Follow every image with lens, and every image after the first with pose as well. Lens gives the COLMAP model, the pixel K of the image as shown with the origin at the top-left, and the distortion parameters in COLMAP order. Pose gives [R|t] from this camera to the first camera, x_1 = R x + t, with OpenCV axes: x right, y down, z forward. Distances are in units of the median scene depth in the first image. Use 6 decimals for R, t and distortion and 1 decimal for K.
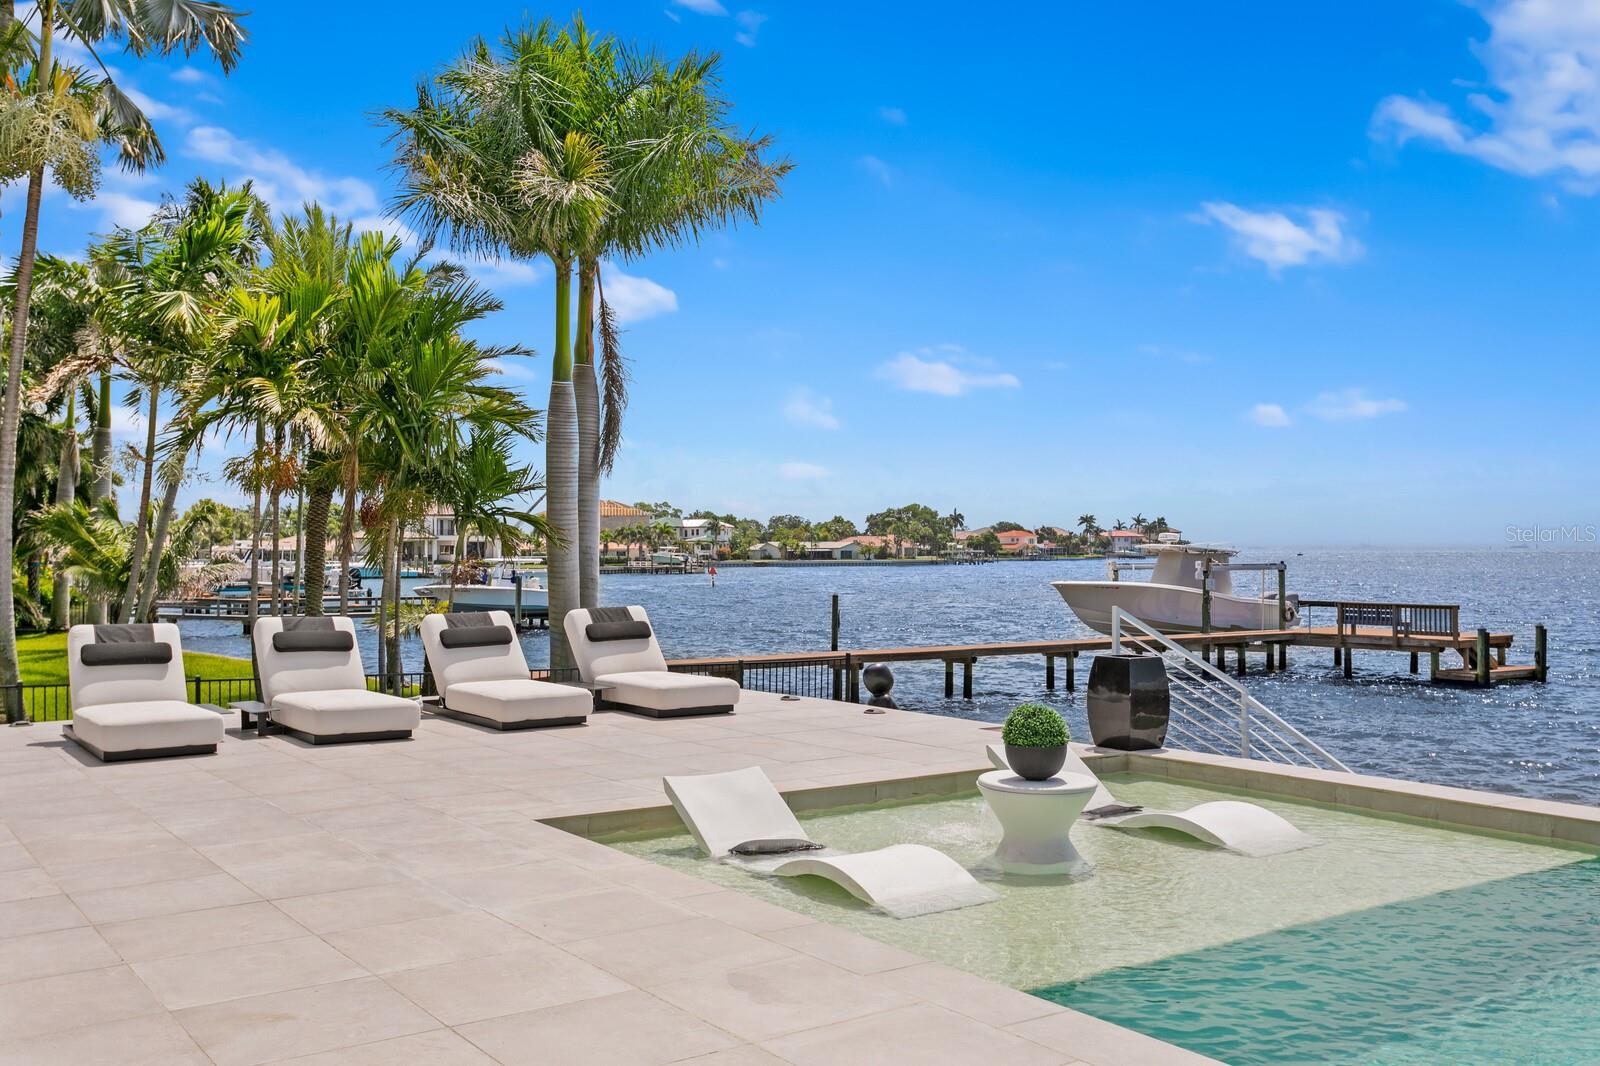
lens RADIAL K [[1487.5, 0, 800.0], [0, 1487.5, 533.0], [0, 0, 1]] dist [0.037107, -0.000462]
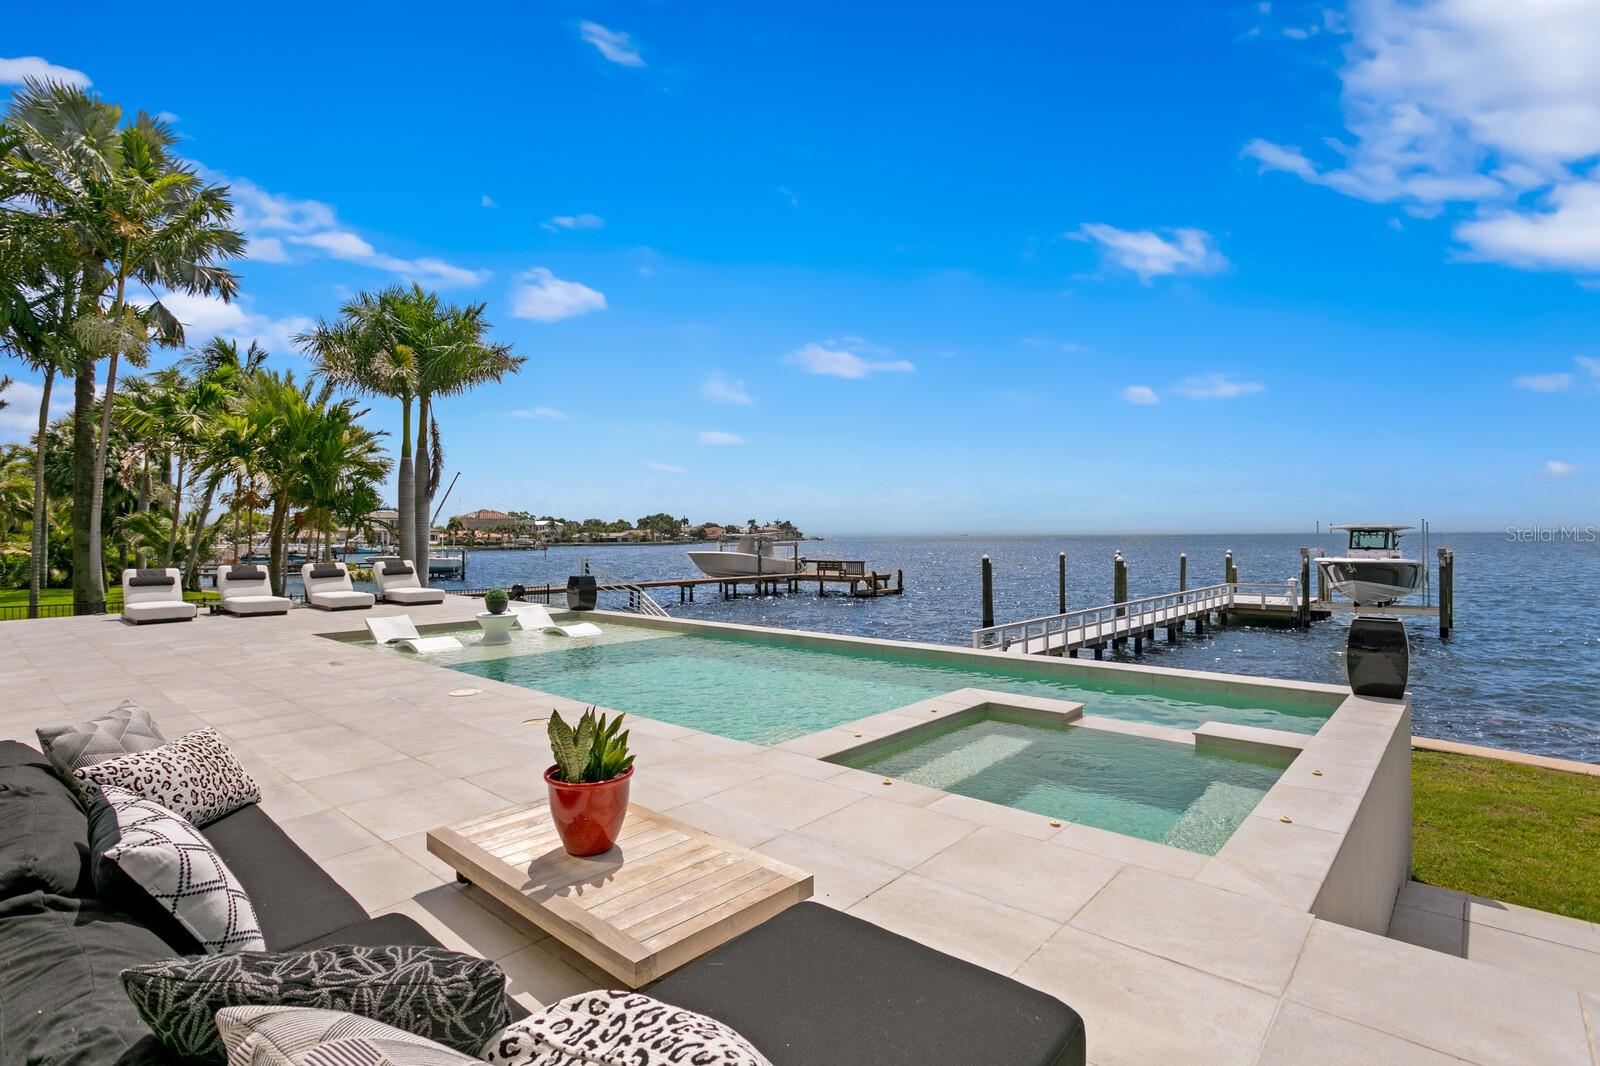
lens RADIAL K [[780.8, 0, 795.3], [0, 780.8, 537.6], [0, 0, 1]] dist [0.000029, 0.000183]
pose [[0.973475, -0.001312, 0.228792, 0.068145], [-0.001406, 0.999930, 0.011719, -0.000831], [-0.228791, -0.011730, 0.973405, -0.113603]]
